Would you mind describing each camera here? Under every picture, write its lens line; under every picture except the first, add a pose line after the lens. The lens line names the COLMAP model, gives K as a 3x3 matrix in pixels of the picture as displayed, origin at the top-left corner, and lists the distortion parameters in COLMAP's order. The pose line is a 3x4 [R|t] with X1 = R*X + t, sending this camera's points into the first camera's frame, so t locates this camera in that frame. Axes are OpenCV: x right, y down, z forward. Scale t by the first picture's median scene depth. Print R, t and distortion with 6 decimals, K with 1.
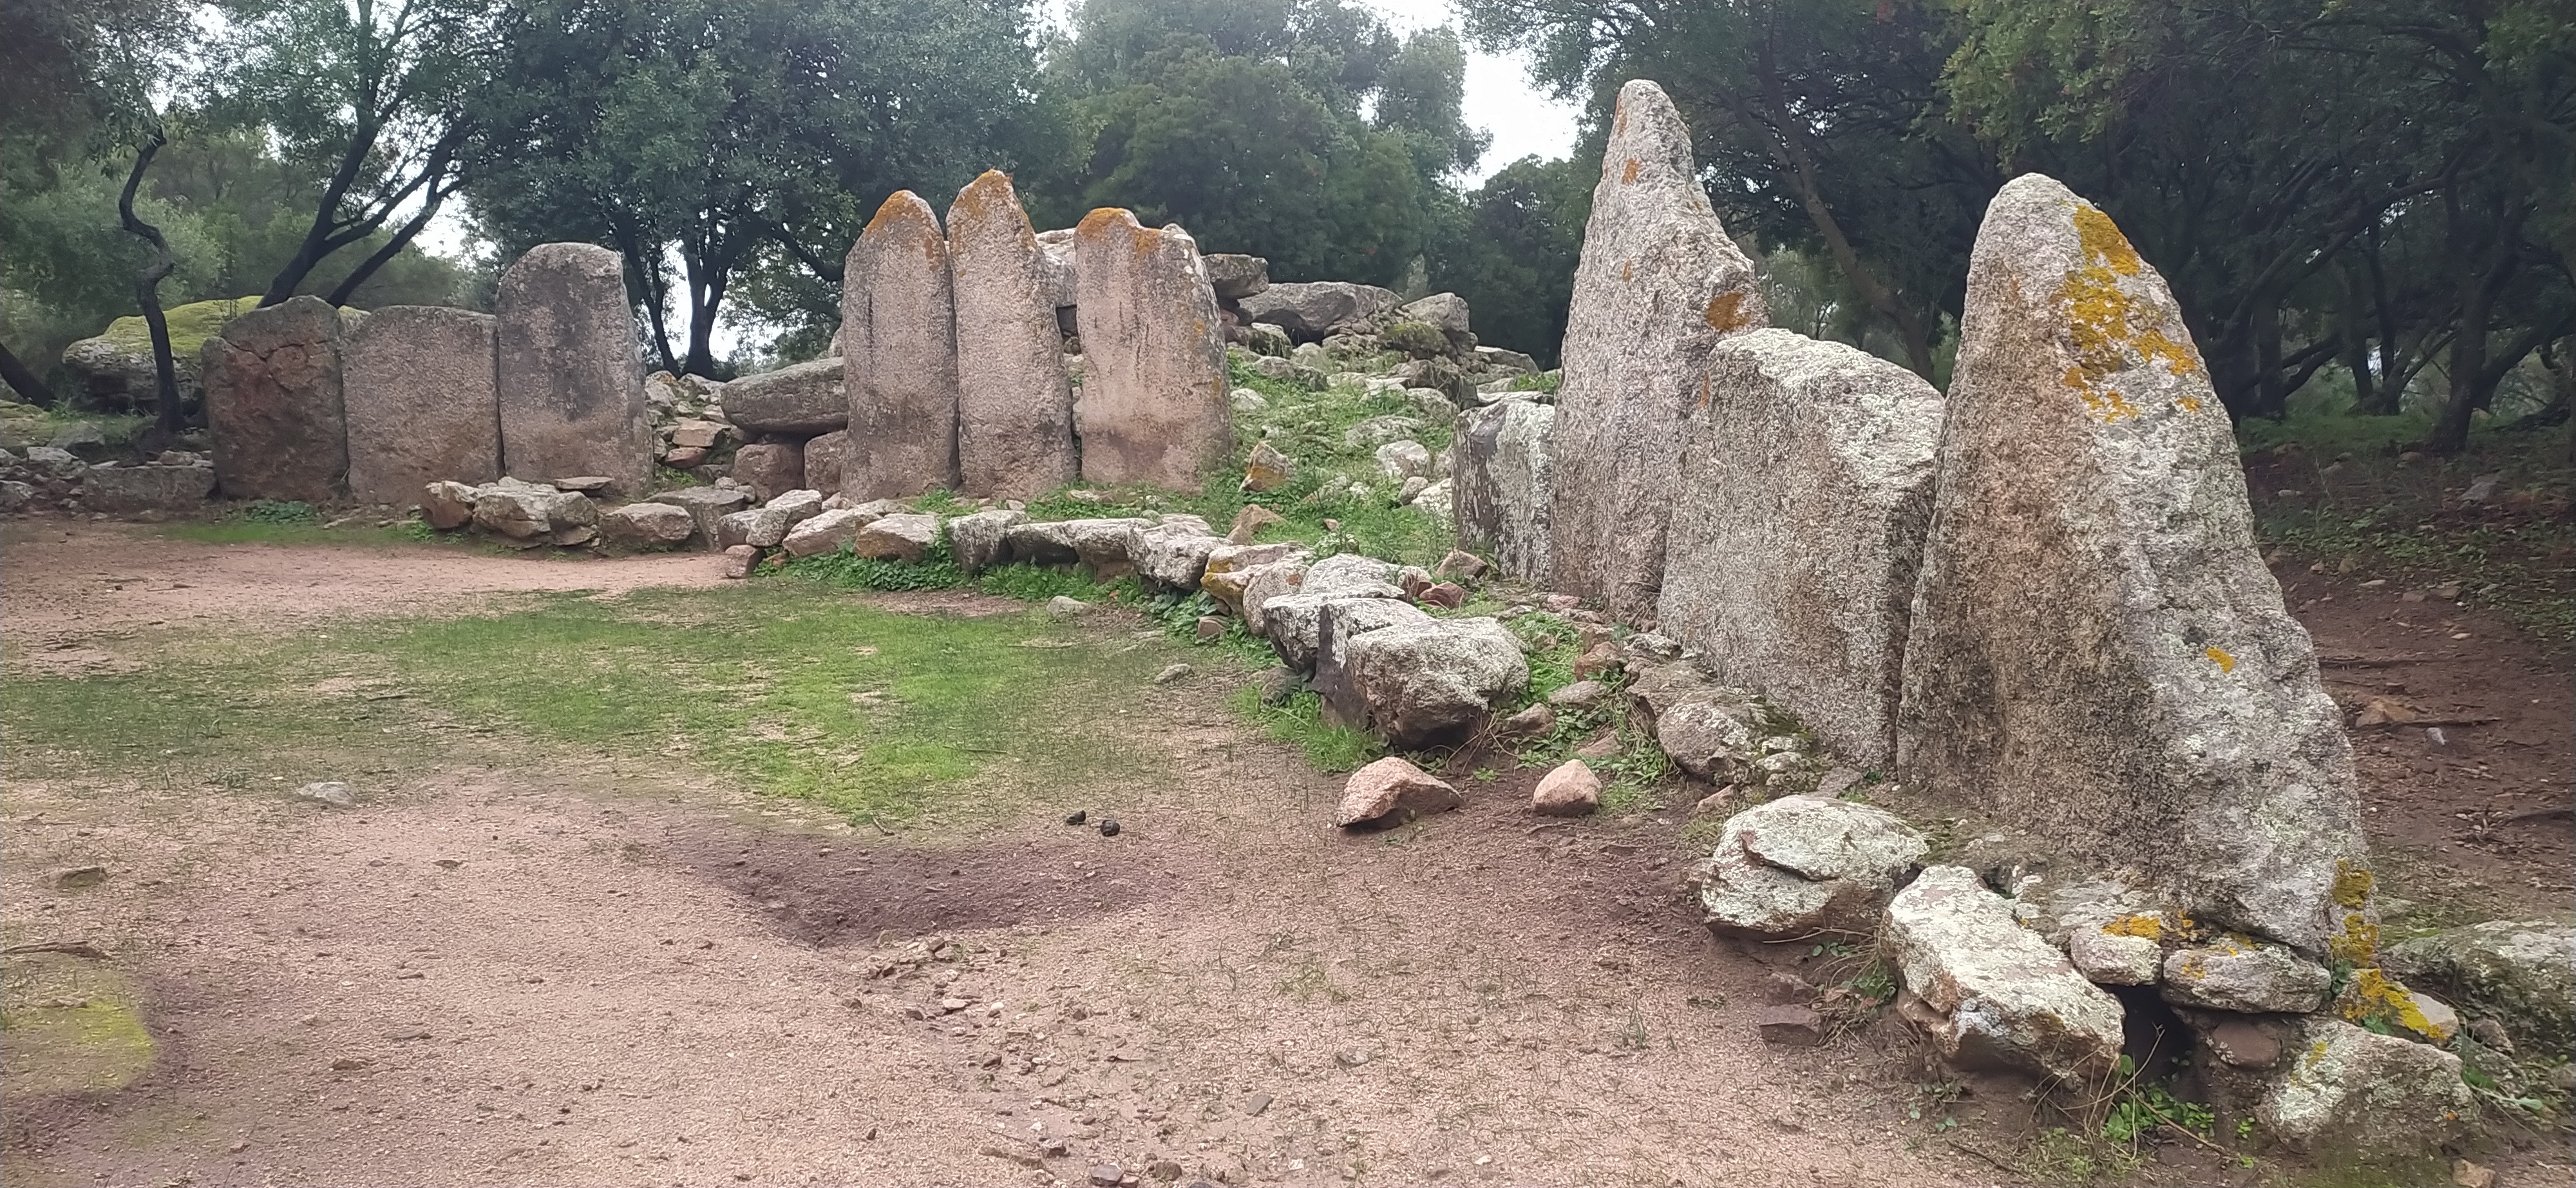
lens RADIAL K [[1913.1, 0, 1284.7], [0, 1913.1, 600.0], [0, 0, 1]] dist [0.077501, -0.076762]
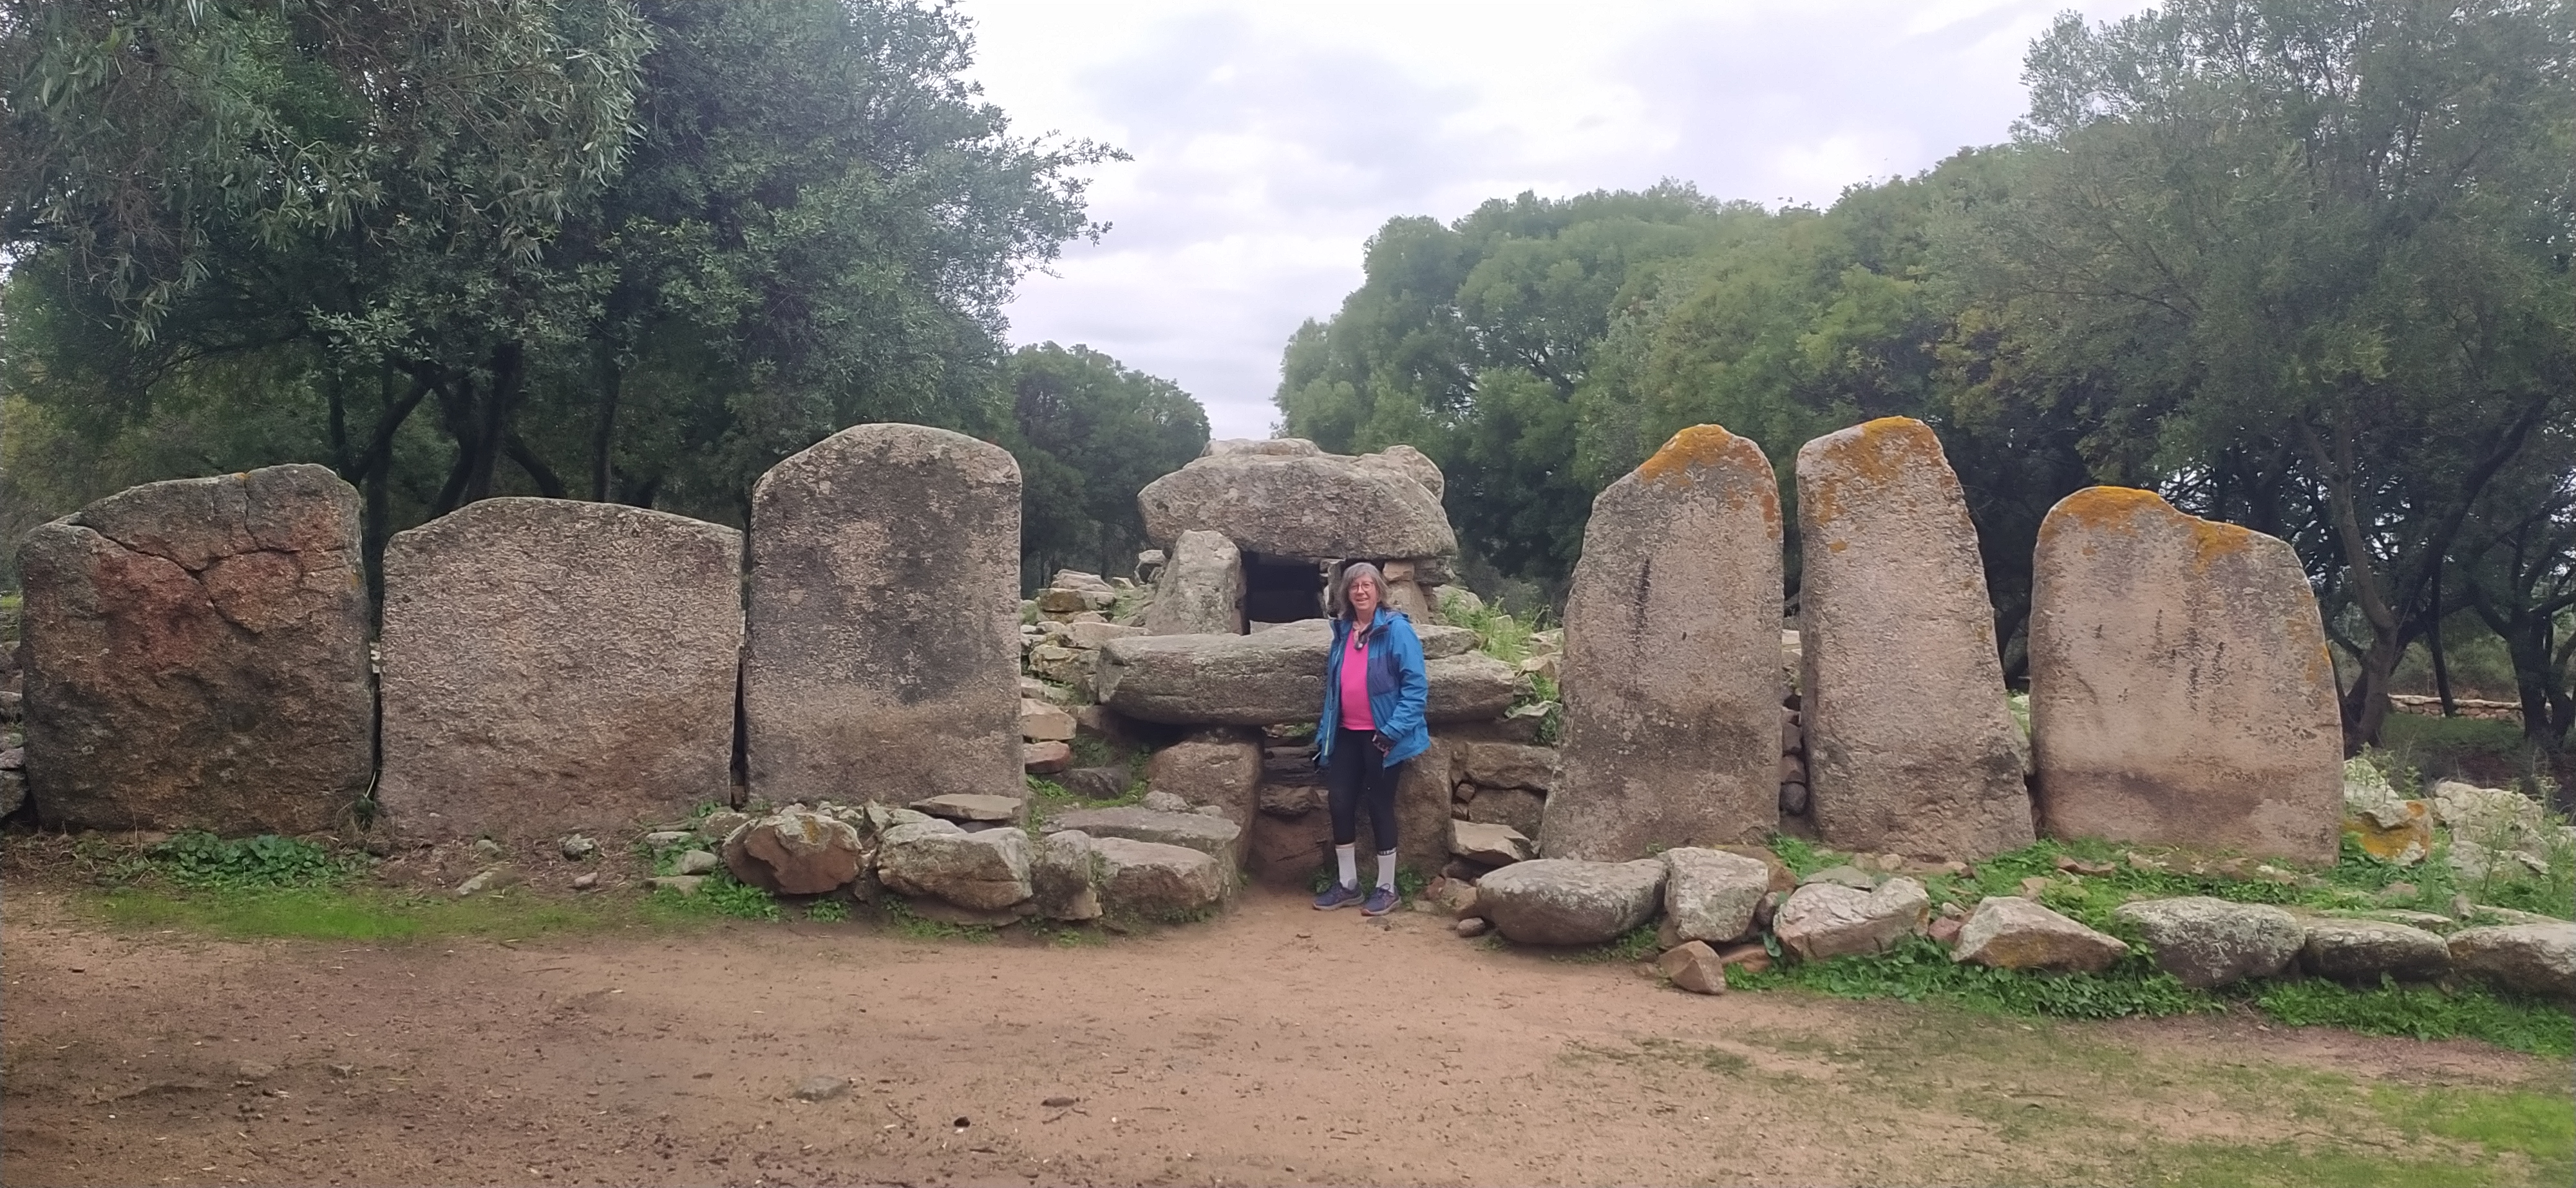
lens RADIAL K [[1913.1, 0, 1292.7], [0, 1913.1, 594.6], [0, 0, 1]] dist [0.077501, -0.076762]
pose [[0.831660, 0.037988, 0.553984, -0.619699], [0.009392, 0.996552, -0.082437, -0.076028], [-0.555206, 0.073762, 0.828436, 0.413005]]
